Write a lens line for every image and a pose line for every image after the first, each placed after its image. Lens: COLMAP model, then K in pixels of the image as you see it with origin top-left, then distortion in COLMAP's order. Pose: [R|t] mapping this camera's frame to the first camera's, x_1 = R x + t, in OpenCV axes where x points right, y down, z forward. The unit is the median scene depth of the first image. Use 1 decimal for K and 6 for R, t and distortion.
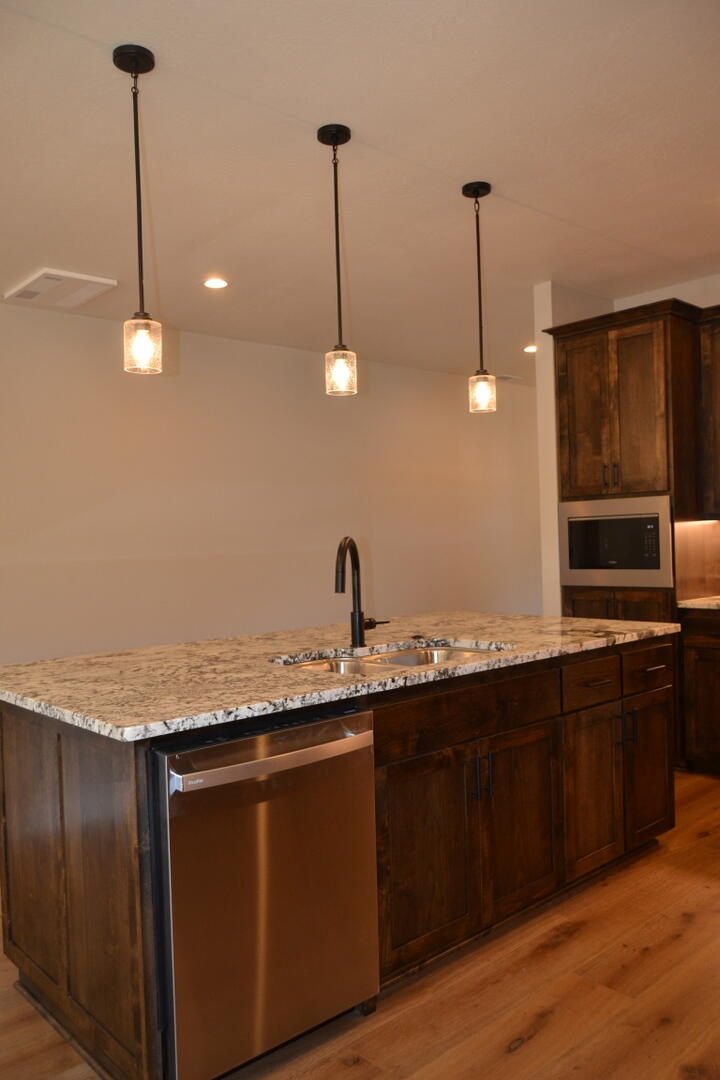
lens RADIAL K [[847.2, 0, 357.7], [0, 847.2, 546.1], [0, 0, 1]] dist [-0.021334, 0.022762]
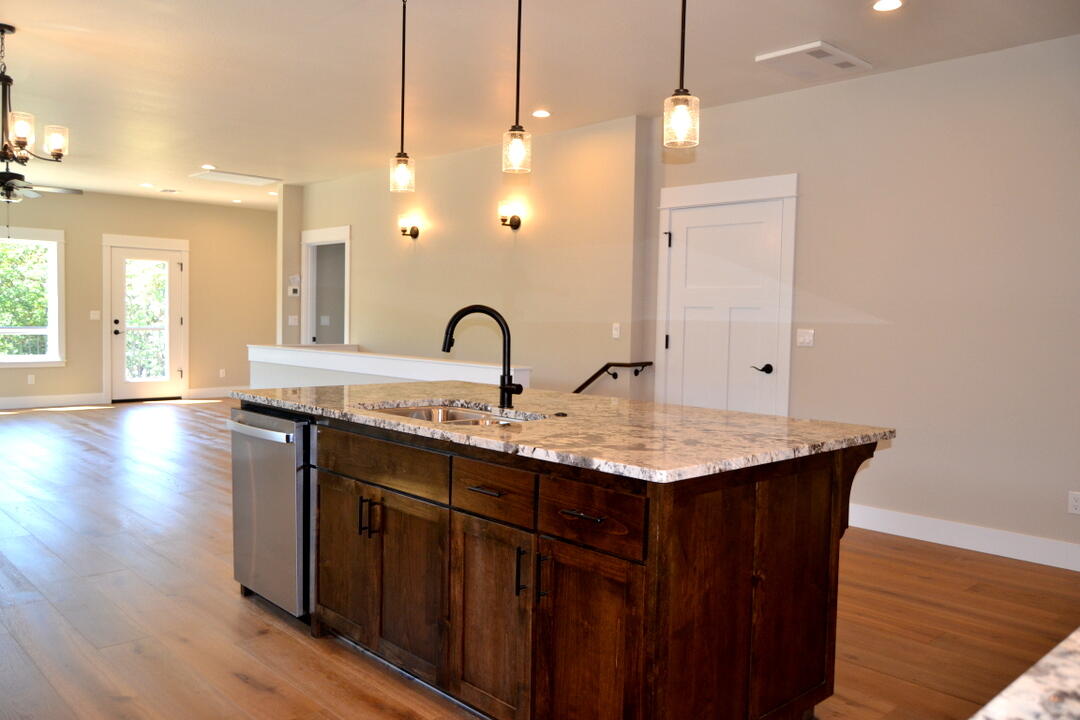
lens RADIAL K [[847.2, 0, 533.6], [0, 847.2, 360.6], [0, 0, 1]] dist [-0.021334, 0.022762]
pose [[0.017161, 0.083787, -0.996336, 1.105669], [-0.030091, 0.996075, 0.083246, -0.032620], [0.999400, 0.028552, 0.019615, 1.046743]]
